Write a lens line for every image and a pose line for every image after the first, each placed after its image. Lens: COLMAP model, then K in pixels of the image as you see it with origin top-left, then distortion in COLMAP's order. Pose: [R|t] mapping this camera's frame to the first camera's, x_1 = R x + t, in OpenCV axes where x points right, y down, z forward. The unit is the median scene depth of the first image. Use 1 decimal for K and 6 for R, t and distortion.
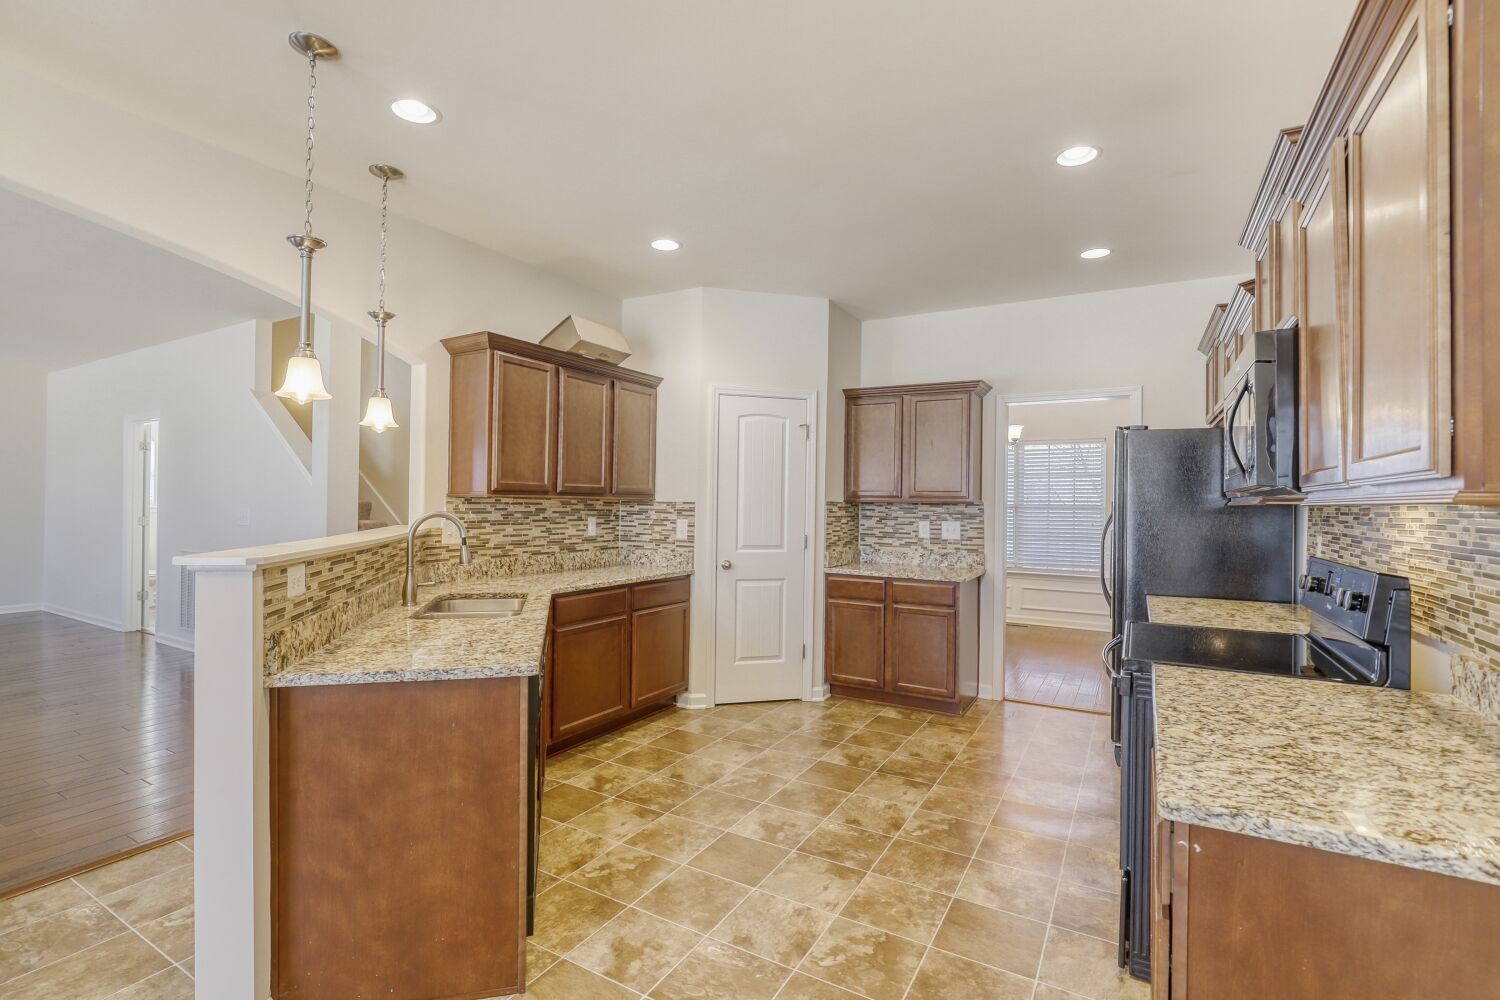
lens RADIAL K [[688.5, 0, 751.8], [0, 688.5, 502.2], [0, 0, 1]] dist [-0.001177, 0.000107]
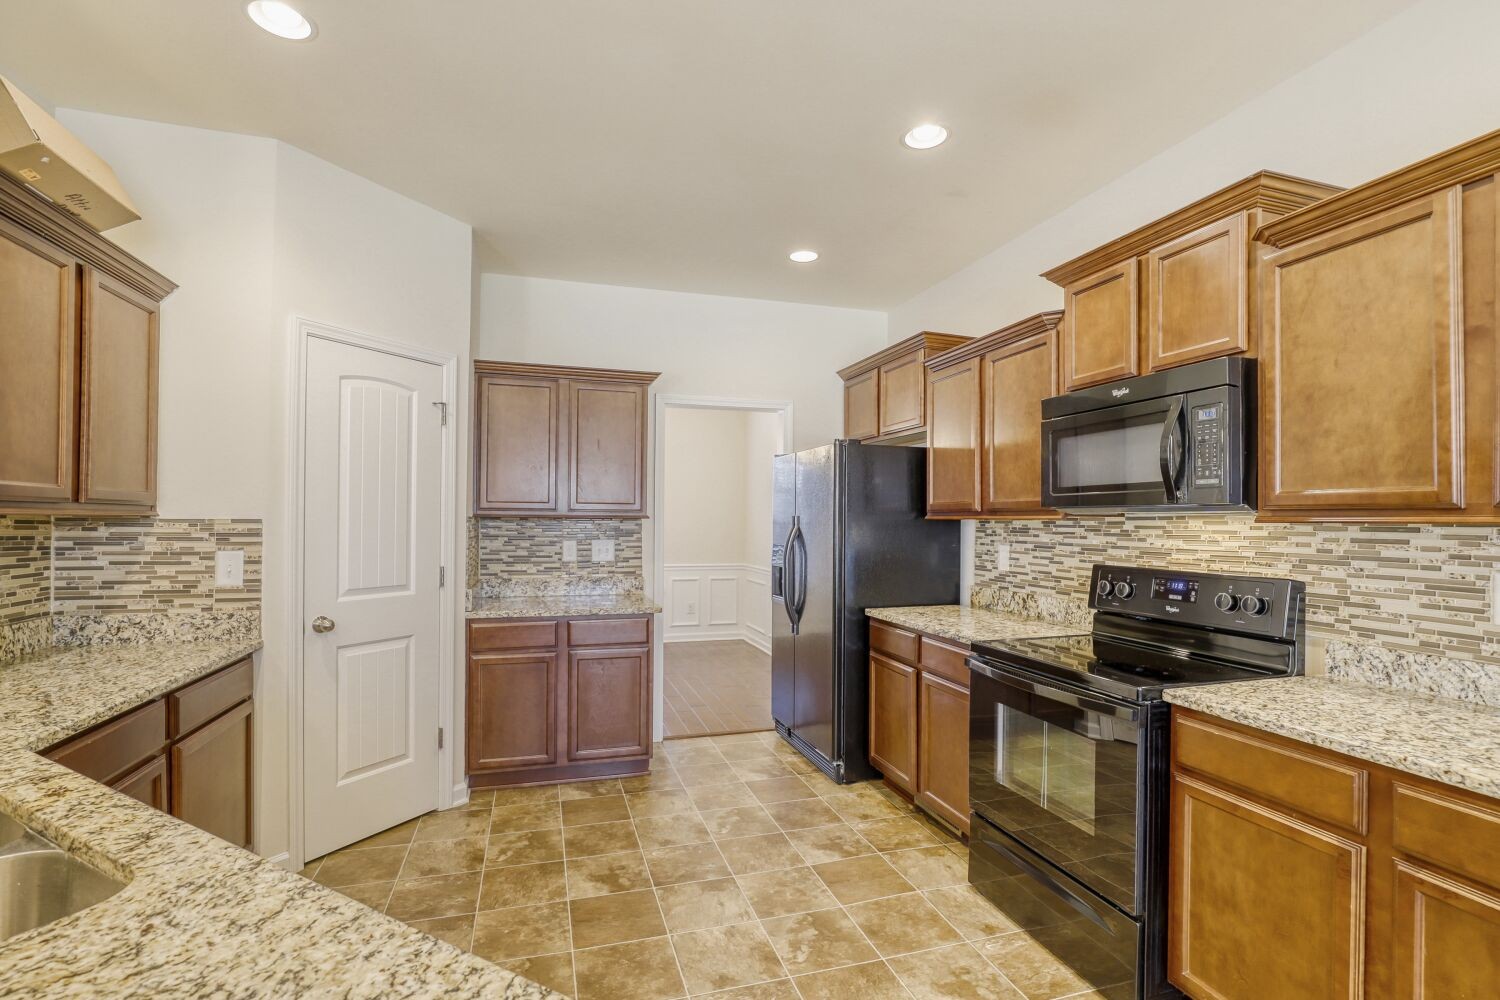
lens RADIAL K [[701.4, 0, 753.7], [0, 701.4, 521.4], [0, 0, 1]] dist [-0.002967, 0.000220]
pose [[0.694058, -0.010212, 0.719847, -0.206467], [0.002795, 0.999930, 0.011491, -0.003659], [-0.719914, -0.005964, 0.694038, 0.303214]]
